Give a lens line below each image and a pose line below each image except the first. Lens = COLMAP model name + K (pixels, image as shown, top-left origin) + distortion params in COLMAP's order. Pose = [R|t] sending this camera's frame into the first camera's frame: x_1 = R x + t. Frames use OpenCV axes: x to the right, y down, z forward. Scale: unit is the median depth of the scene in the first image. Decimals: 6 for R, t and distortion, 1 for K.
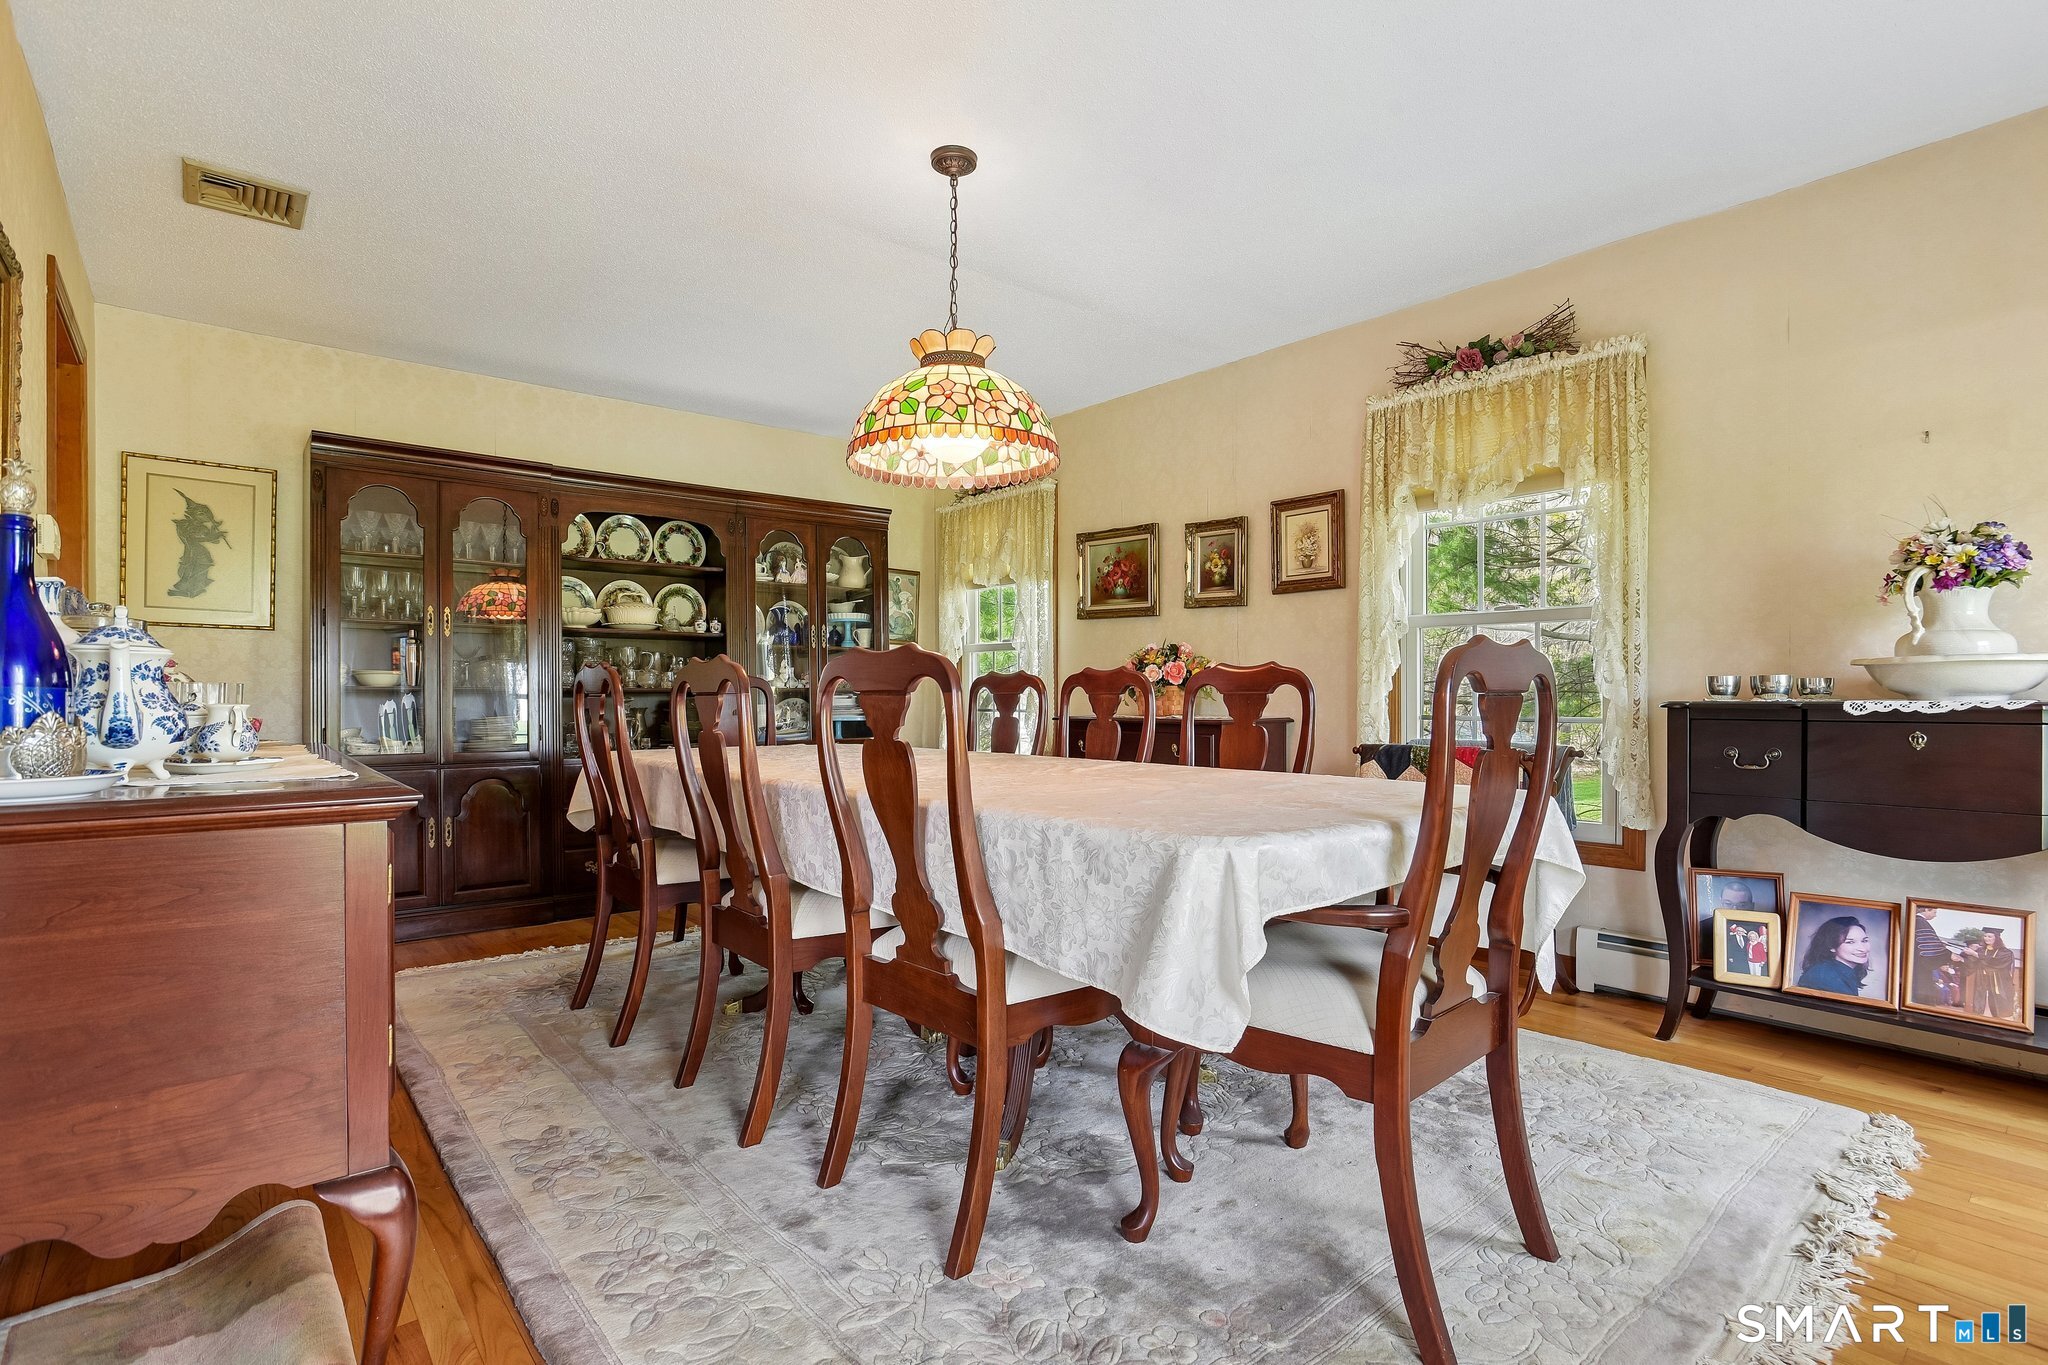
lens RADIAL K [[996.2, 0, 1048.9], [0, 996.2, 686.1], [0, 0, 1]] dist [-0.064270, 0.028461]
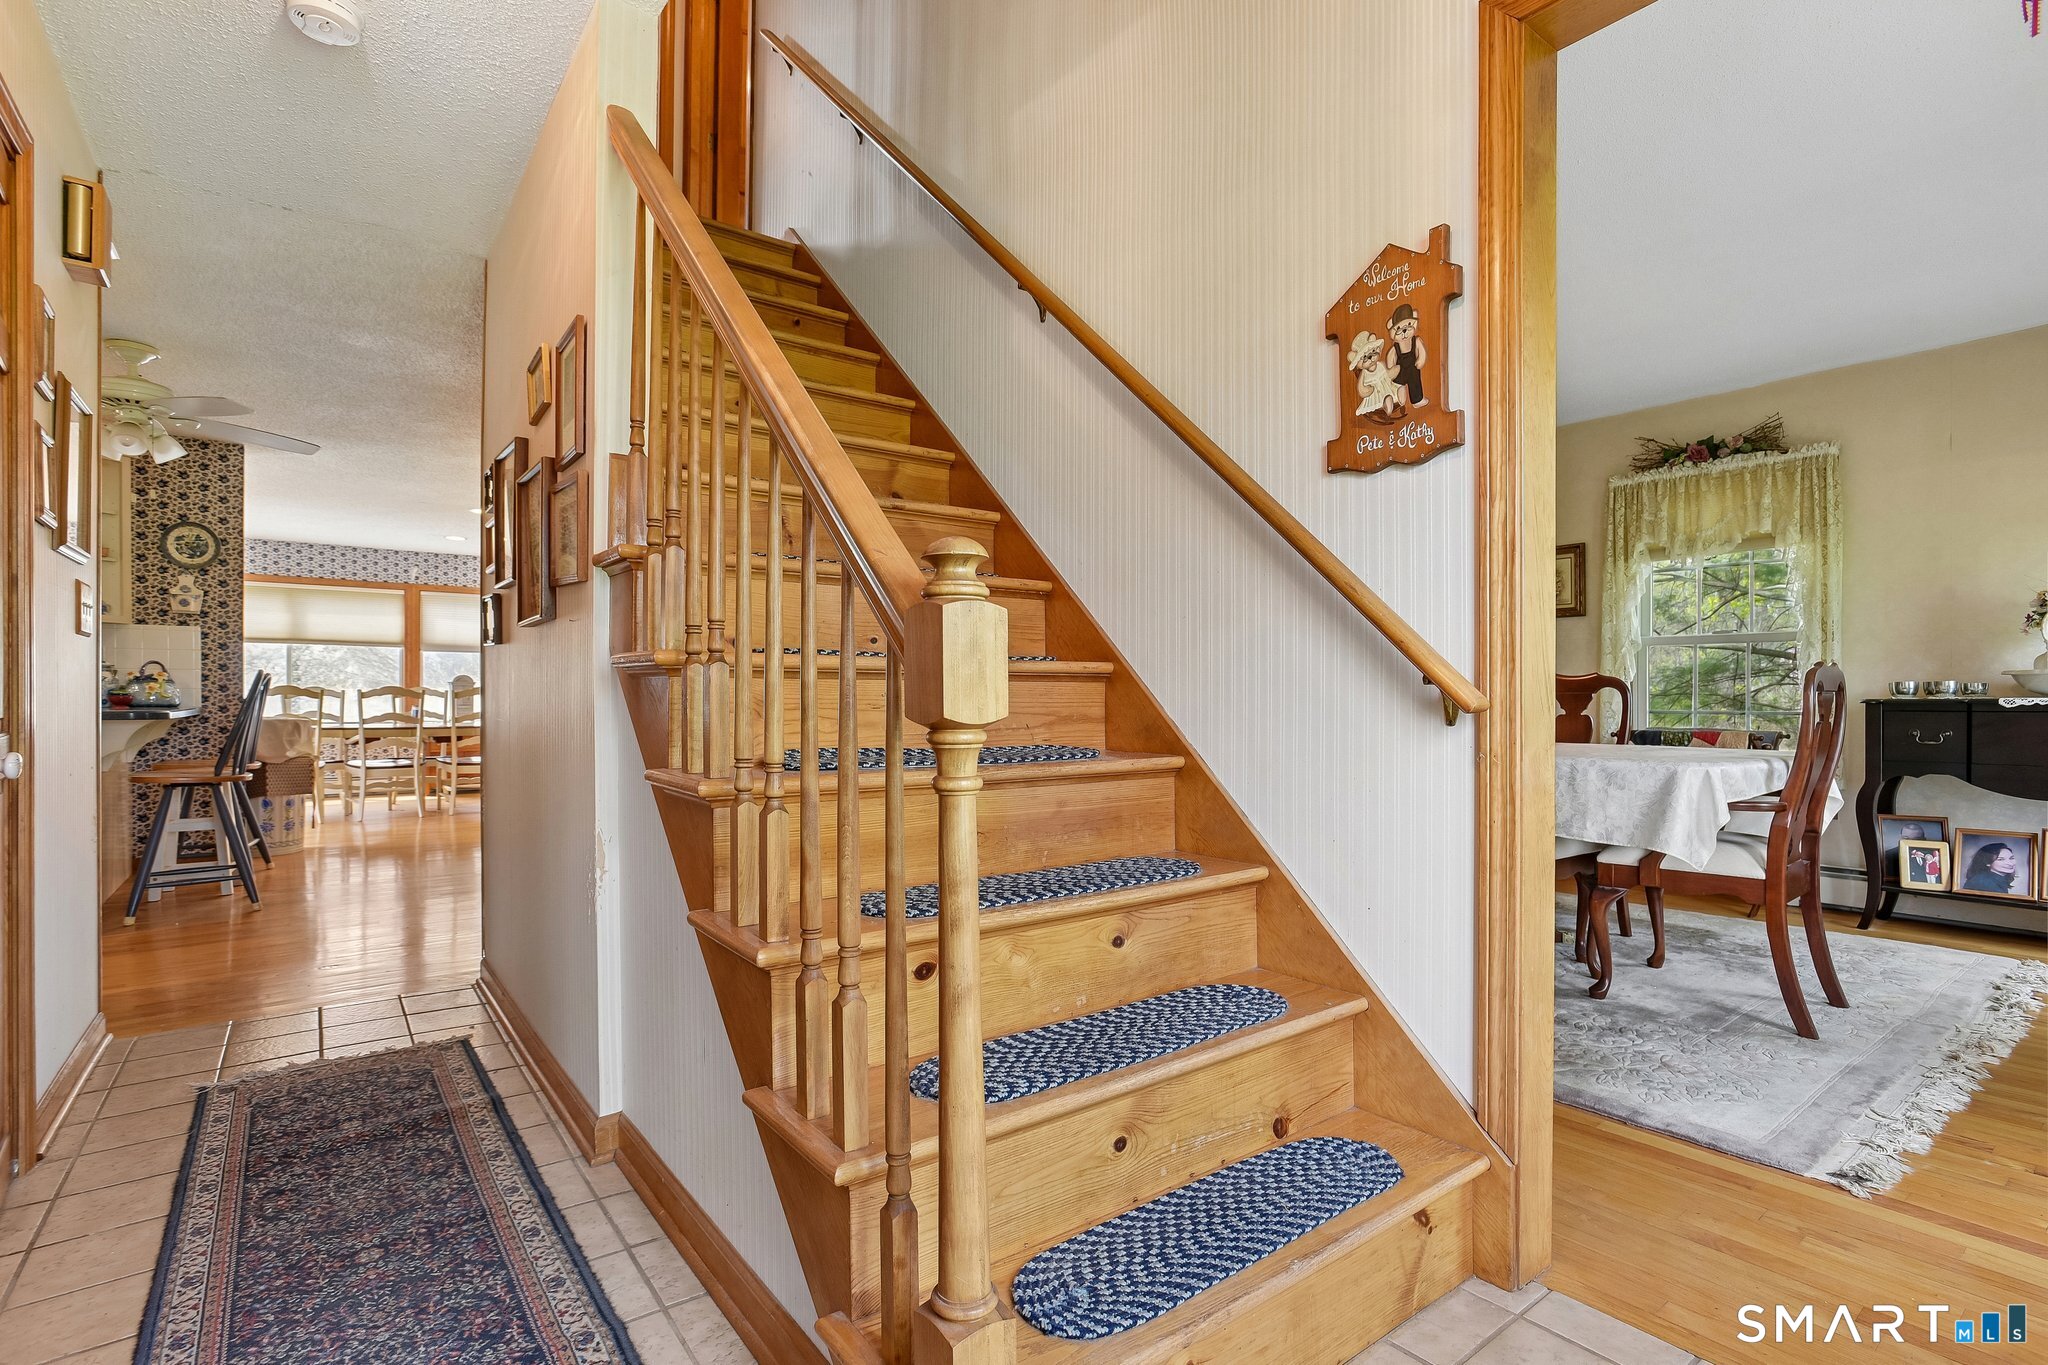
lens RADIAL K [[985.6, 0, 1037.8], [0, 985.6, 690.2], [0, 0, 1]] dist [-0.043253, 0.016662]
pose [[0.998410, 0.000295, -0.056367, -0.502806], [-0.000236, 0.999999, 0.001064, 0.001212], [0.056367, -0.001049, 0.998410, -0.496355]]
